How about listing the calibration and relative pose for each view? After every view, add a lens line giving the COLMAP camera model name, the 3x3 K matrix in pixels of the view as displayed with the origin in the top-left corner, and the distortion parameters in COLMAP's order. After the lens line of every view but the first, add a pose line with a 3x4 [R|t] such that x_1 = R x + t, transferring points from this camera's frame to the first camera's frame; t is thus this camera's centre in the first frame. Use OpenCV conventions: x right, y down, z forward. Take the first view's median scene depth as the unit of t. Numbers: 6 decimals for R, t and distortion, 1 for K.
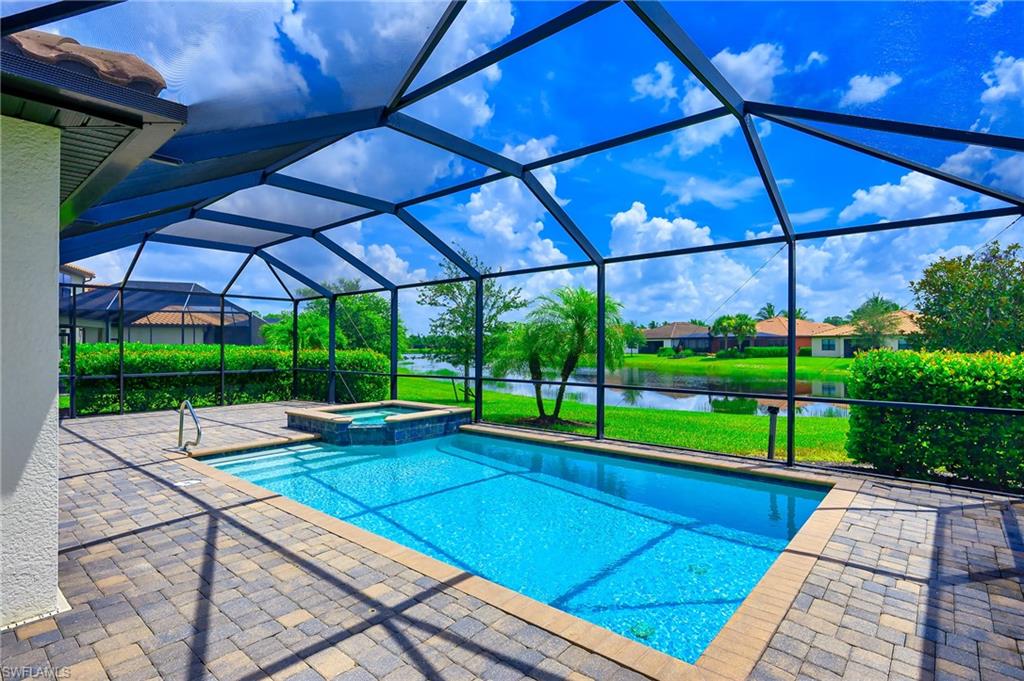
lens RADIAL K [[515.9, 0, 512.0], [0, 515.9, 340.5], [0, 0, 1]] dist [0.000027, -0.000045]
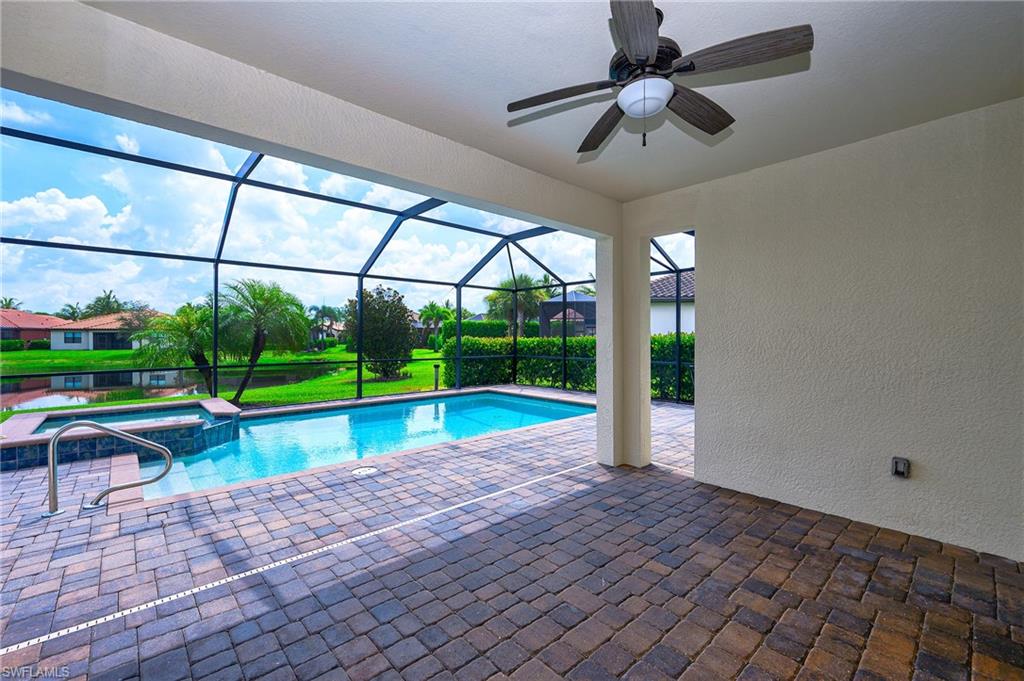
lens RADIAL K [[425.7, 0, 512.0], [0, 425.7, 340.5], [0, 0, 1]] dist [-0.000131, -0.000010]
pose [[0.120138, -0.003664, 0.992750, -0.238862], [-0.008284, 0.999955, 0.004693, 0.005440], [-0.992723, -0.008787, 0.120102, 0.111661]]
